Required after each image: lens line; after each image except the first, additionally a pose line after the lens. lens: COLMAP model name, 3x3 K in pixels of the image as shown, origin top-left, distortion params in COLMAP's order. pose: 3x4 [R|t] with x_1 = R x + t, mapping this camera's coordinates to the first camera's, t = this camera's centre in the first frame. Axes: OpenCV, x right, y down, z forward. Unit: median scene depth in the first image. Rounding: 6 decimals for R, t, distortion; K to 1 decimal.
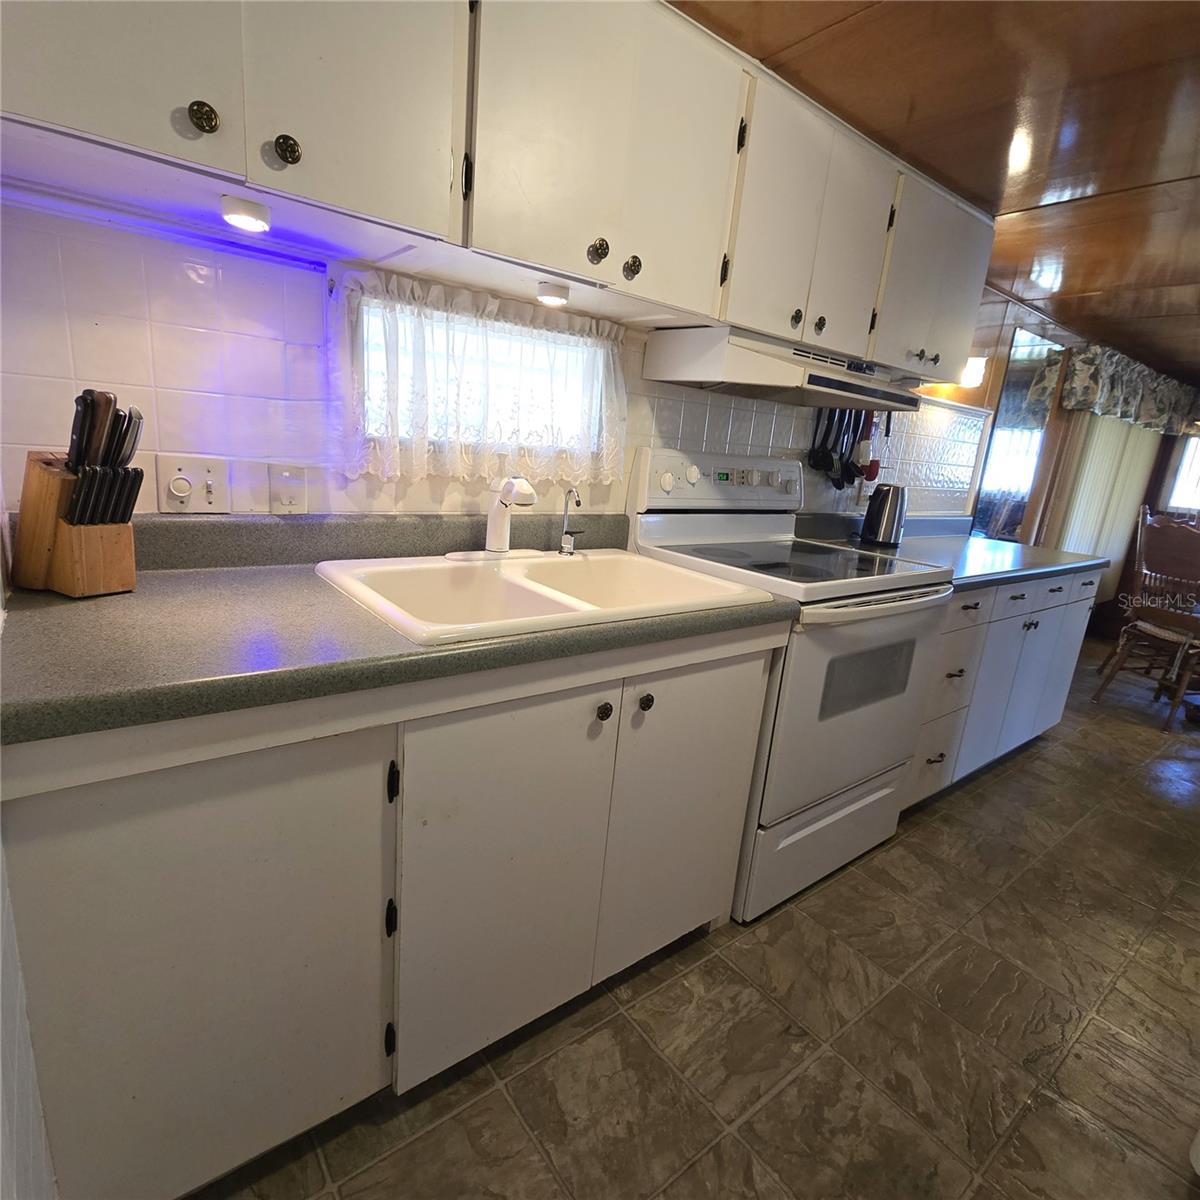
lens RADIAL K [[650.7, 0, 595.3], [0, 650.7, 602.9], [0, 0, 1]] dist [0.000223, -0.000745]
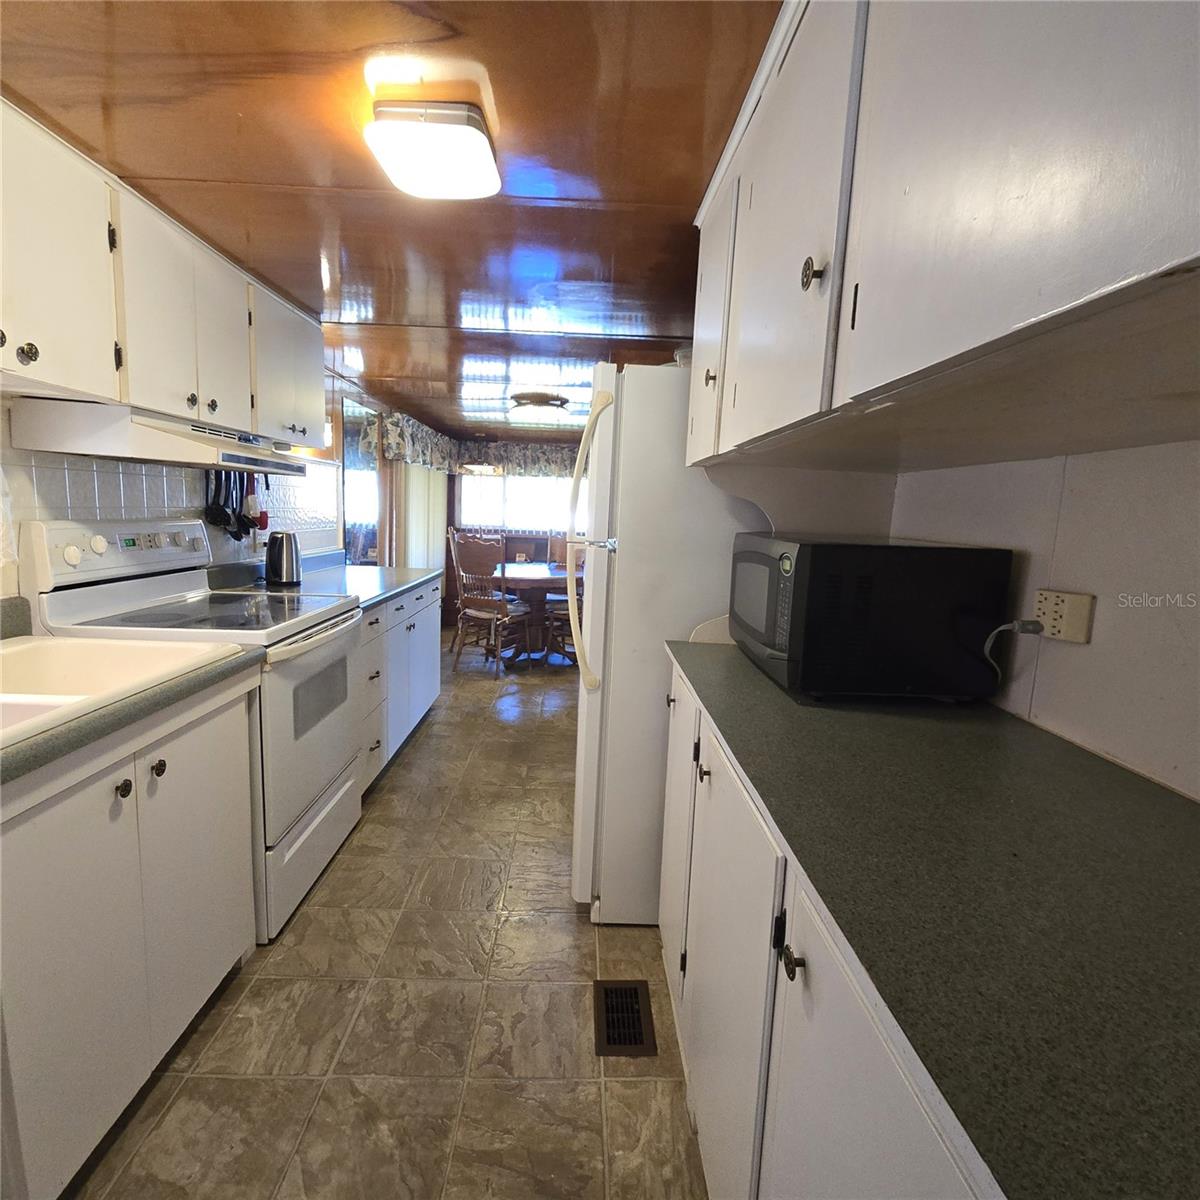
lens RADIAL K [[650.7, 0, 595.3], [0, 650.7, 602.9], [0, 0, 1]] dist [0.000223, -0.000745]
pose [[0.595337, -0.171640, 0.784929, -0.174719], [0.205231, 0.976995, 0.057980, -0.016430], [-0.776823, 0.126575, 0.616867, -0.149628]]
